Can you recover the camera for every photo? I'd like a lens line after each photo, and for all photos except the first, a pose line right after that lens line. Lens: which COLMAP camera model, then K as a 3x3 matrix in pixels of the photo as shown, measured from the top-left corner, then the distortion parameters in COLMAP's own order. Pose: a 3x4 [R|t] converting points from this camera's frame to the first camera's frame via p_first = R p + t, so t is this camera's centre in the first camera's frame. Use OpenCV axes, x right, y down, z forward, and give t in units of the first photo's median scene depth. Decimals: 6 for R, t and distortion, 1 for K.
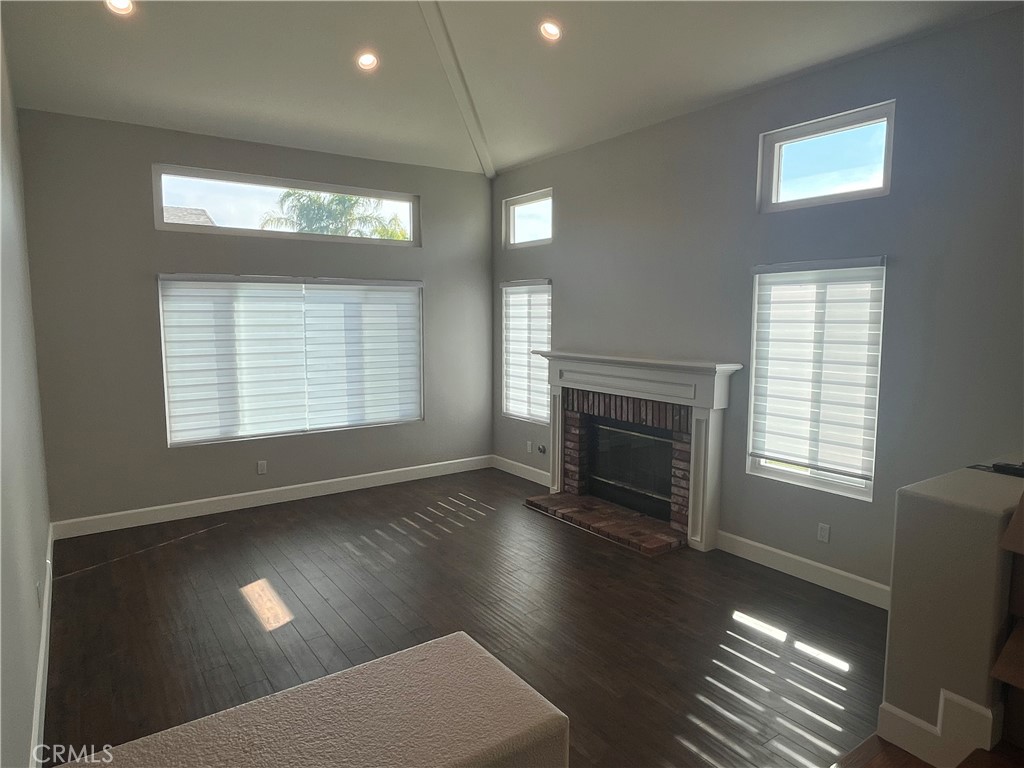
lens RADIAL K [[630.5, 0, 511.1], [0, 630.5, 386.3], [0, 0, 1]] dist [0.005725, -0.006653]
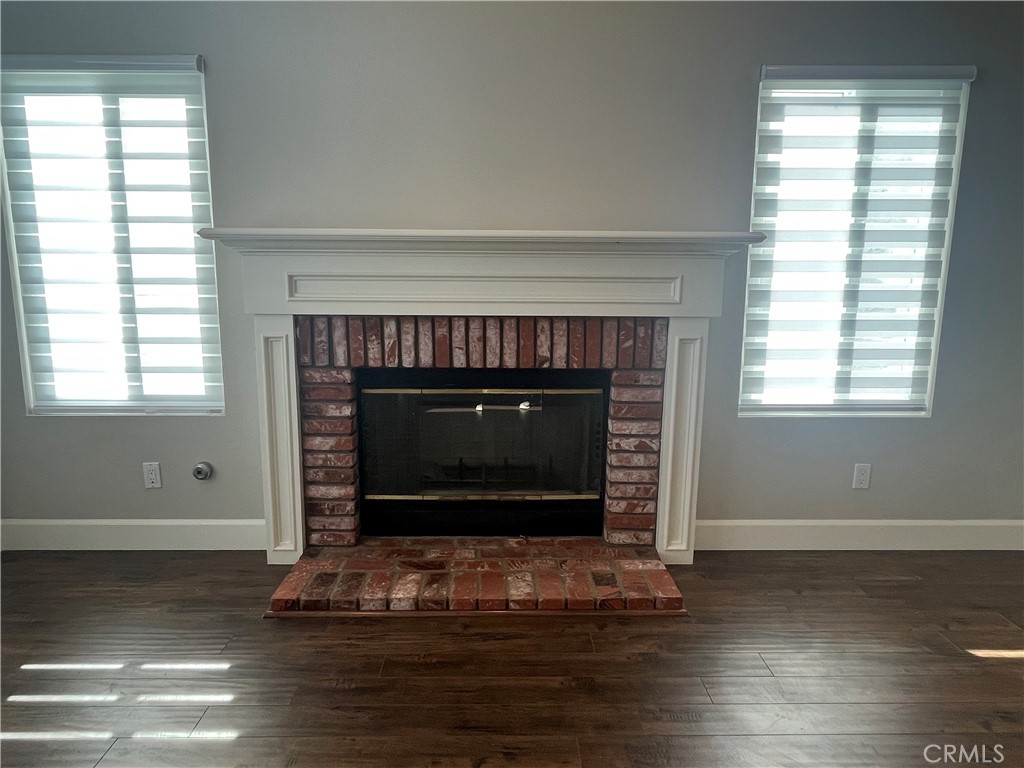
lens RADIAL K [[630.5, 0, 510.9], [0, 630.5, 376.0], [0, 0, 1]] dist [0.005725, -0.006653]
pose [[0.559634, -0.133361, 0.817939, -0.211615], [0.089444, 0.990922, 0.100367, 0.012461], [-0.823899, 0.016991, 0.566482, 0.688798]]
